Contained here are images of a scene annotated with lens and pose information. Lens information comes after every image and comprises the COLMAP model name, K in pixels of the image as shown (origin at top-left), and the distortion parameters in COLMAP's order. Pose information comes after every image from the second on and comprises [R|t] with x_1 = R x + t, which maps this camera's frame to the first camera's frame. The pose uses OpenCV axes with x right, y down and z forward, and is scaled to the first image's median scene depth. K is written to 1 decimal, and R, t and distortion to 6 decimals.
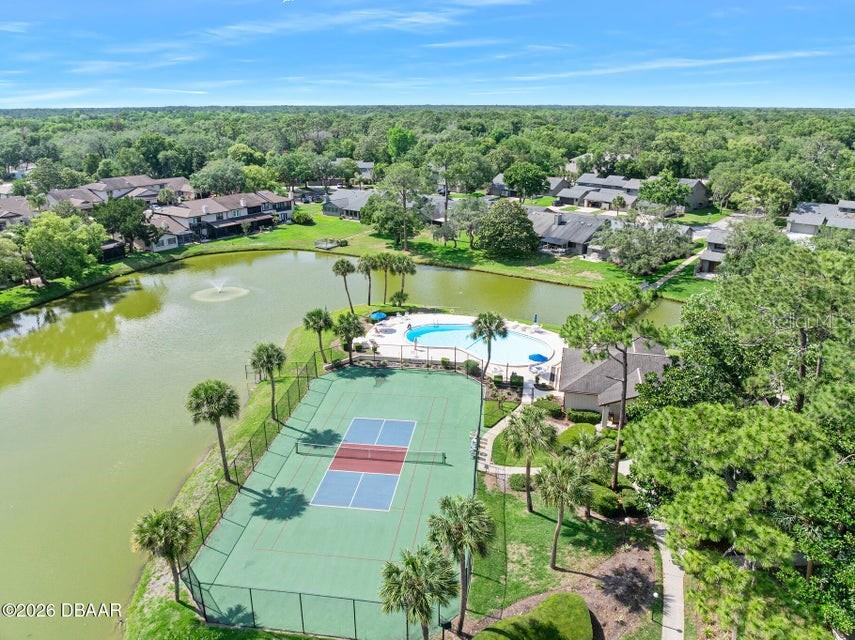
lens RADIAL K [[606.3, 0, 429.5], [0, 606.3, 315.0], [0, 0, 1]] dist [-0.031002, -0.000933]
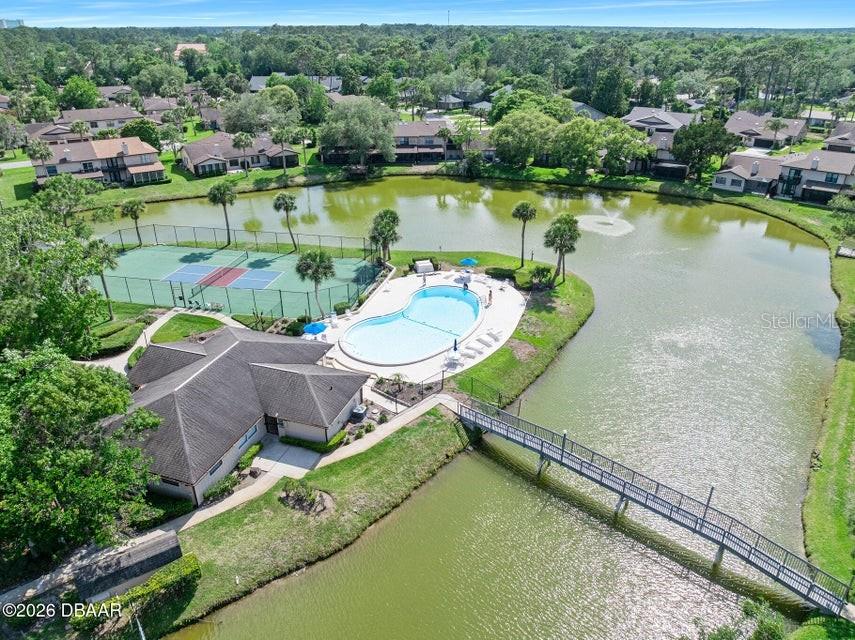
lens RADIAL K [[606.3, 0, 429.5], [0, 606.3, 315.0], [0, 0, 1]] dist [-0.031002, -0.000933]
pose [[-0.069279, 0.442722, -0.893979, 1.077276], [-0.333970, 0.834131, 0.438964, -0.437258], [0.940034, 0.328973, 0.090068, 1.226988]]
